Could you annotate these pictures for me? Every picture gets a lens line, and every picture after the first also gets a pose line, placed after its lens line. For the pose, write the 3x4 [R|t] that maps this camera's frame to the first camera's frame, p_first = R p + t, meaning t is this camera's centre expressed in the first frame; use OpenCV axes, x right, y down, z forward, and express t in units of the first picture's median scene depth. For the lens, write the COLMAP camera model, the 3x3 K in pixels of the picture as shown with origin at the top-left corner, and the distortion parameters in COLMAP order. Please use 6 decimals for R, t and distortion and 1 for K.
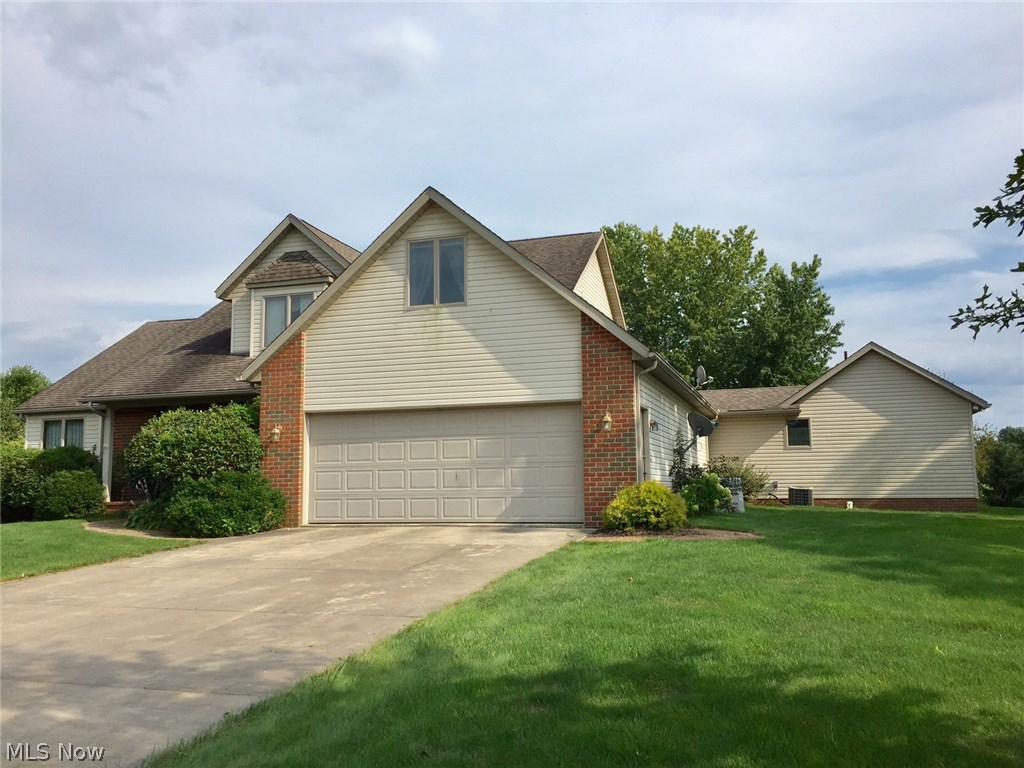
lens RADIAL K [[868.6, 0, 510.4], [0, 868.6, 383.1], [0, 0, 1]] dist [0.063774, -0.089449]
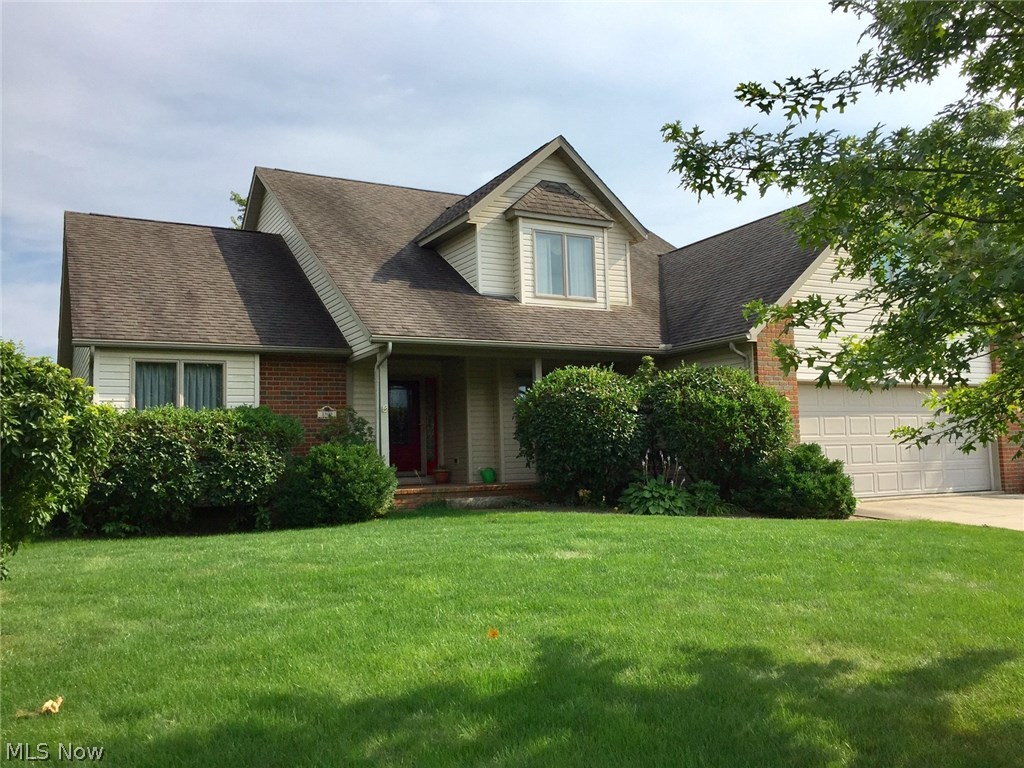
lens RADIAL K [[868.6, 0, 510.9], [0, 868.6, 385.9], [0, 0, 1]] dist [0.063774, -0.089449]
pose [[0.695879, 0.057024, 0.715891, -0.860661], [-0.066302, 0.997687, -0.015022, 0.057042], [-0.715092, -0.037012, 0.698050, 0.451968]]
